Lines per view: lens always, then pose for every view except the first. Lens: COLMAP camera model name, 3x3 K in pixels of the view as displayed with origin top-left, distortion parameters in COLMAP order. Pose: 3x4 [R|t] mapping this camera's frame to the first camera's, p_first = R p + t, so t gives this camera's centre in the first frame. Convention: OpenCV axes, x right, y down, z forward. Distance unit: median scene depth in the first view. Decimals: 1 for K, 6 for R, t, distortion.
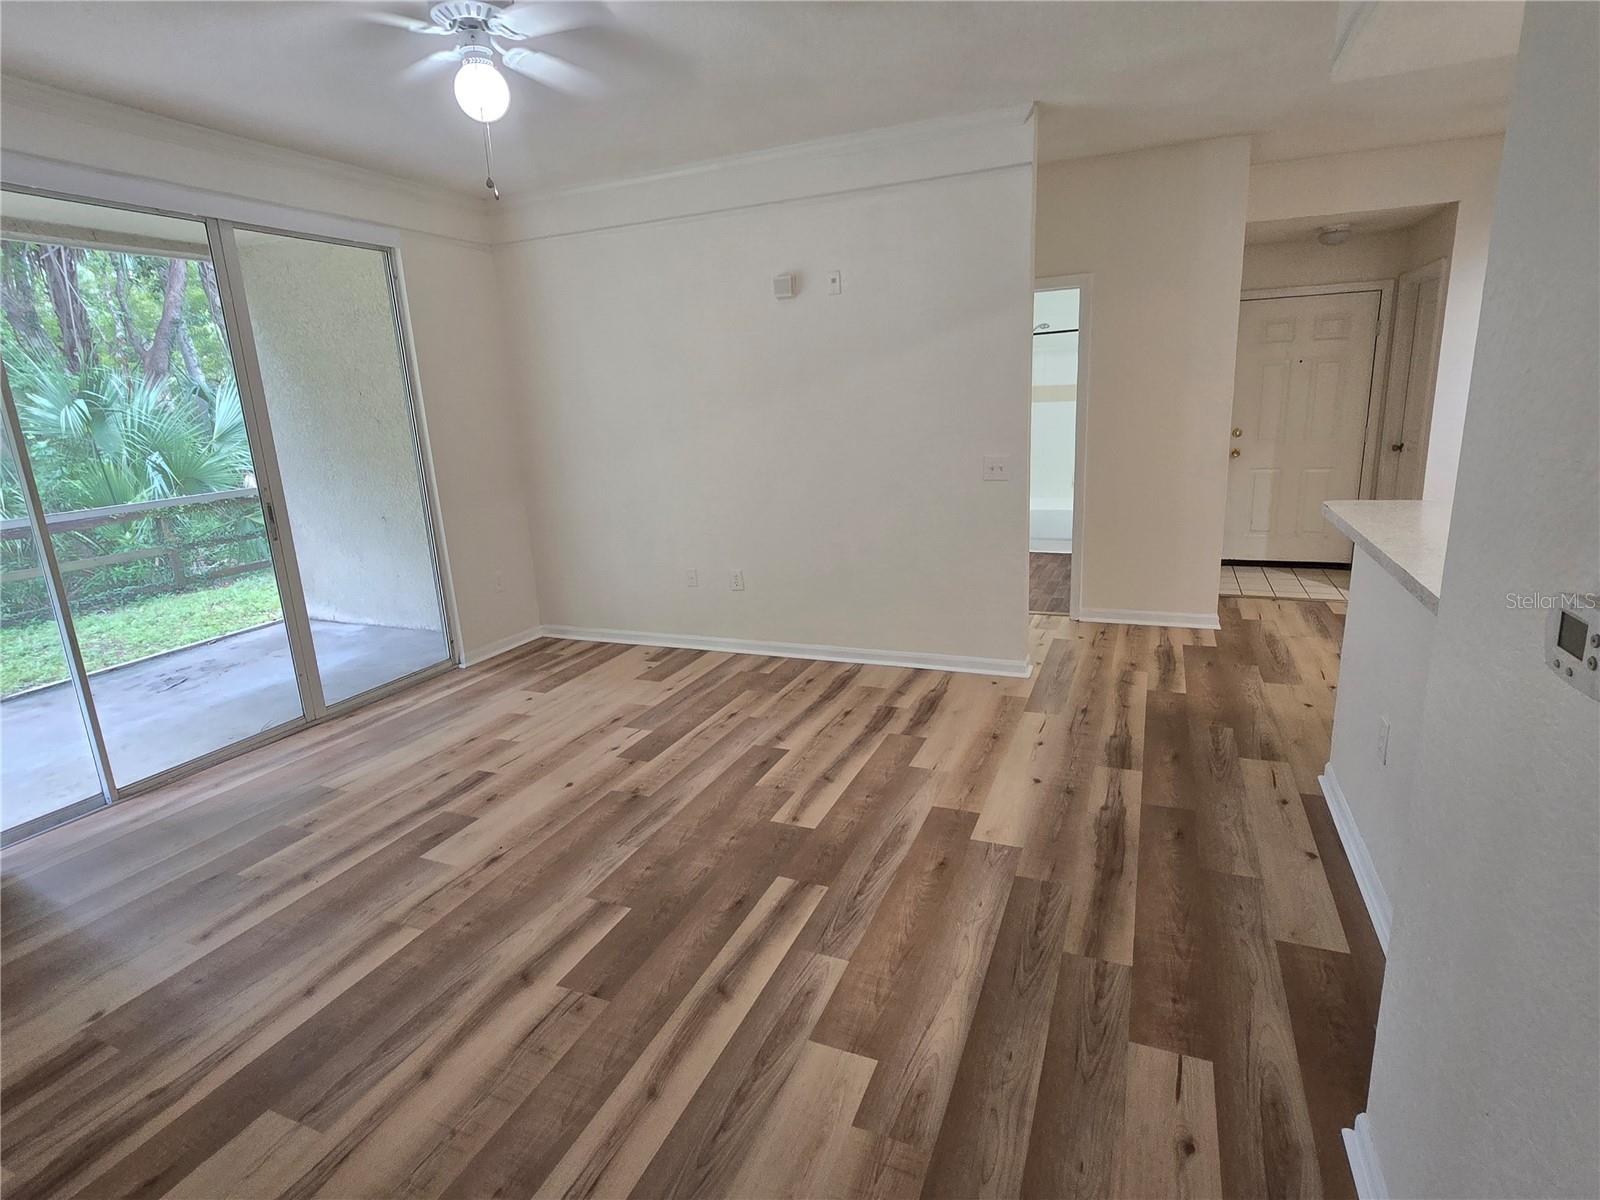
lens RADIAL K [[824.1, 0, 795.2], [0, 824.1, 596.7], [0, 0, 1]] dist [0.001588, -0.002263]
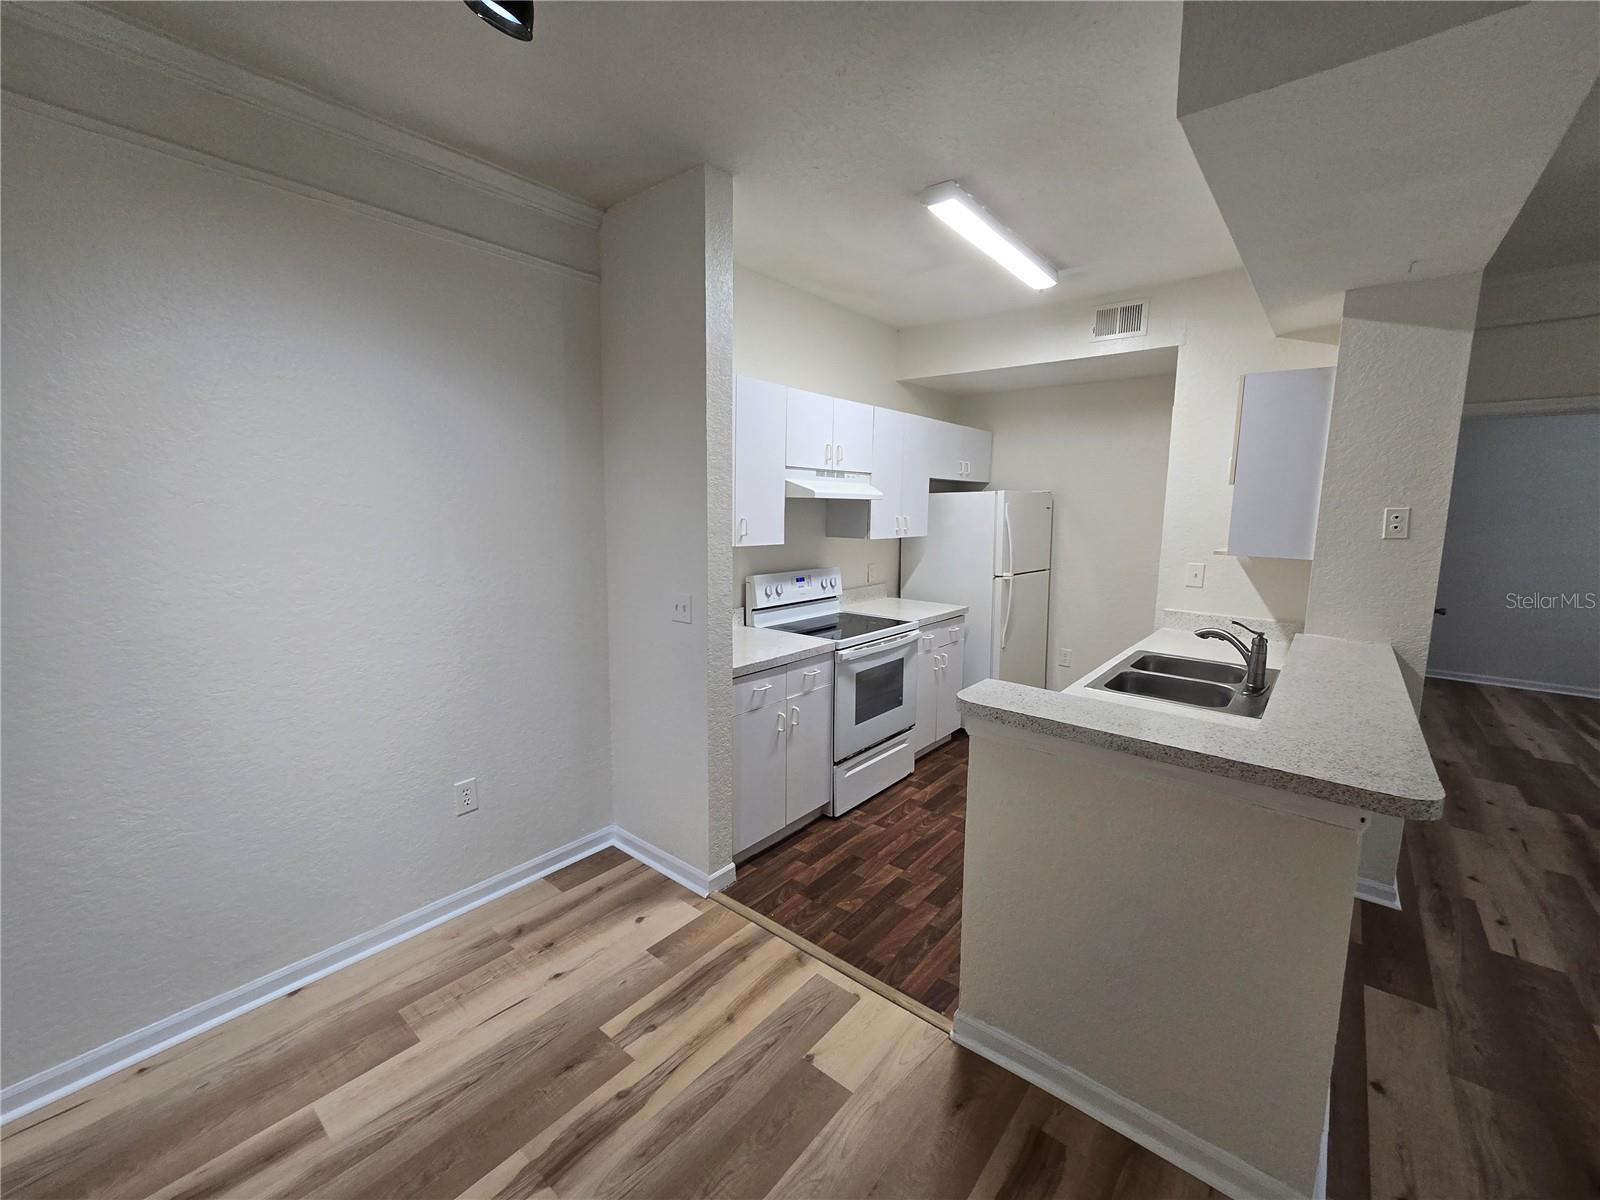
lens RADIAL K [[658.1, 0, 798.2], [0, 658.1, 597.4], [0, 0, 1]] dist [-0.001445, 0.001193]
pose [[-0.959394, -0.001354, 0.282065, 0.770032], [0.103030, 0.929210, 0.354900, -0.348345], [-0.262578, 0.369551, -0.891339, 1.201663]]
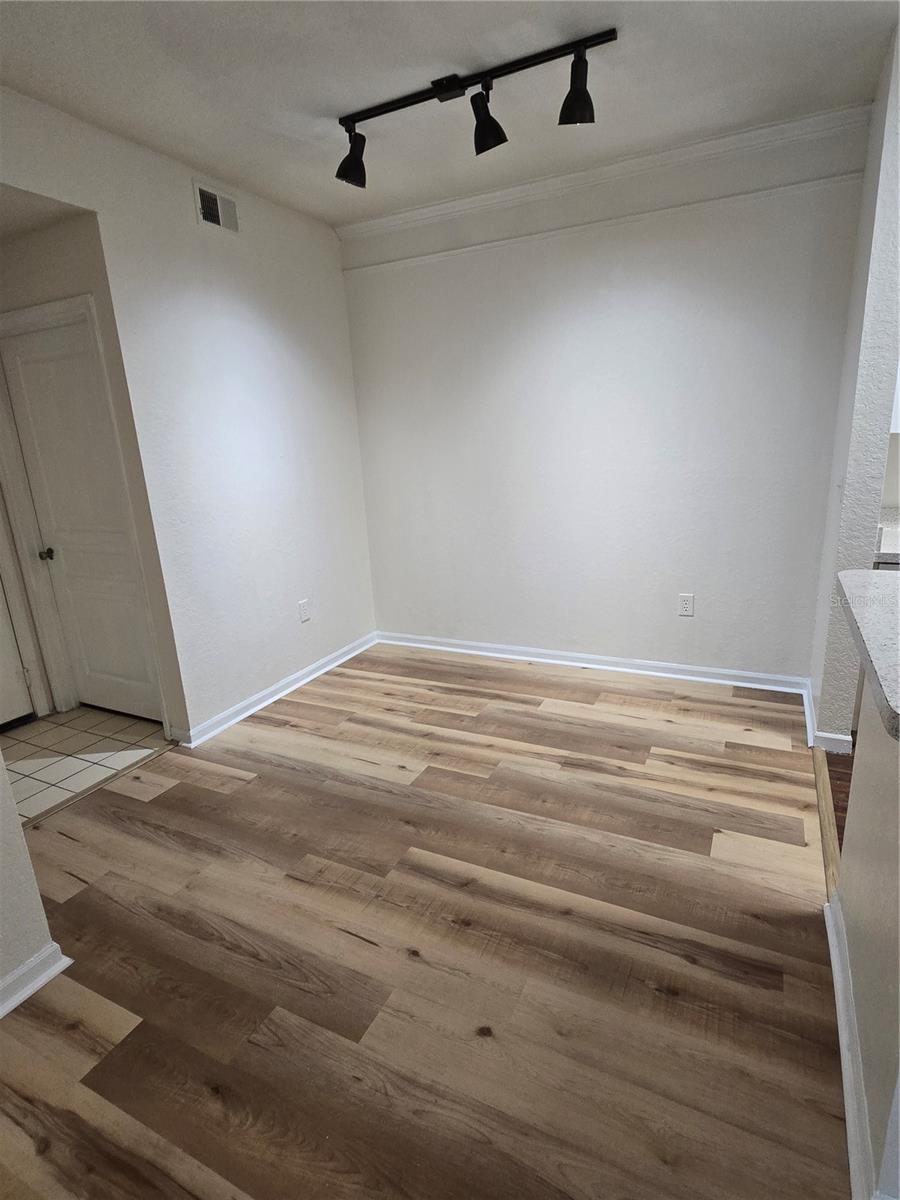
lens RADIAL K [[618.1, 0, 448.9], [0, 618.1, 599.2], [0, 0, 1]] dist [0.001588, -0.002263]
pose [[0.051654, -0.221503, 0.973791, 0.317760], [0.282184, 0.938594, 0.198528, -0.245313], [-0.957969, 0.264533, 0.110987, 0.993692]]
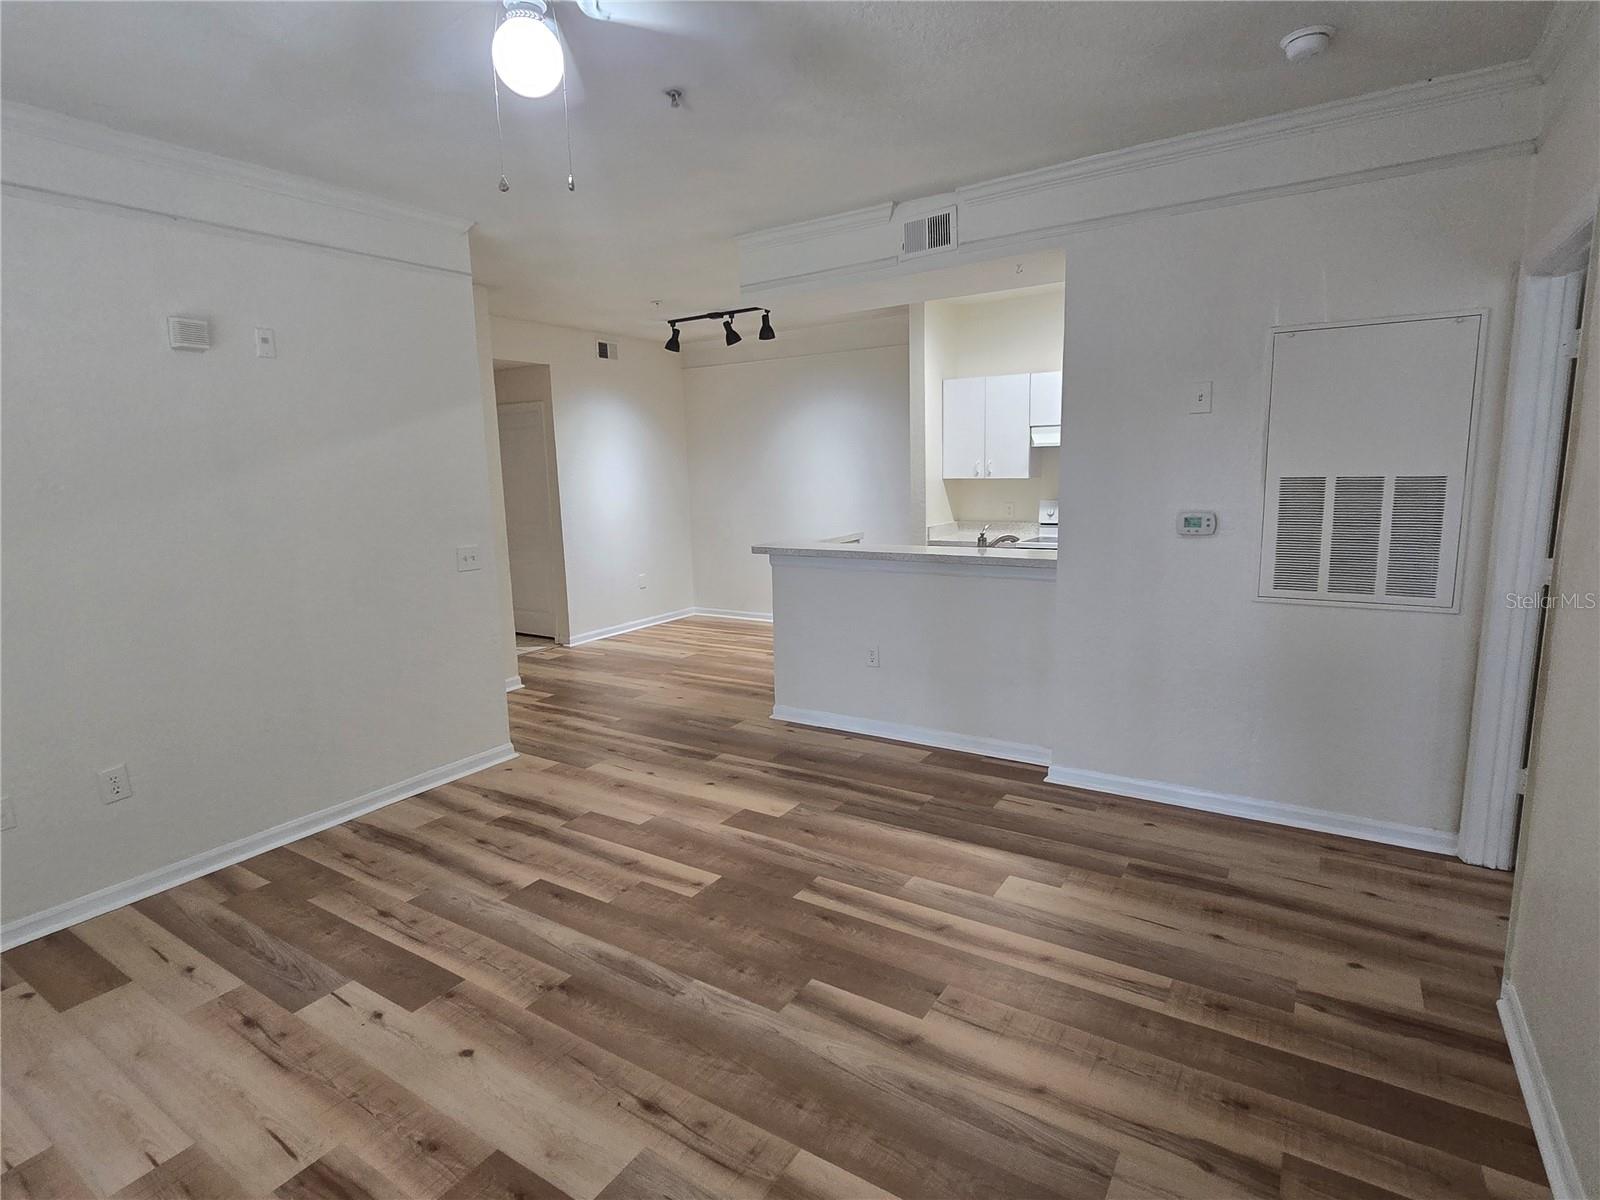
lens RADIAL K [[824.1, 0, 799.4], [0, 824.1, 603.7], [0, 0, 1]] dist [0.001588, -0.002263]
pose [[0.164418, -0.122465, 0.978759, -0.810932], [0.258616, 0.962903, 0.077037, -0.092687], [-0.951885, 0.240457, 0.189990, 0.534992]]
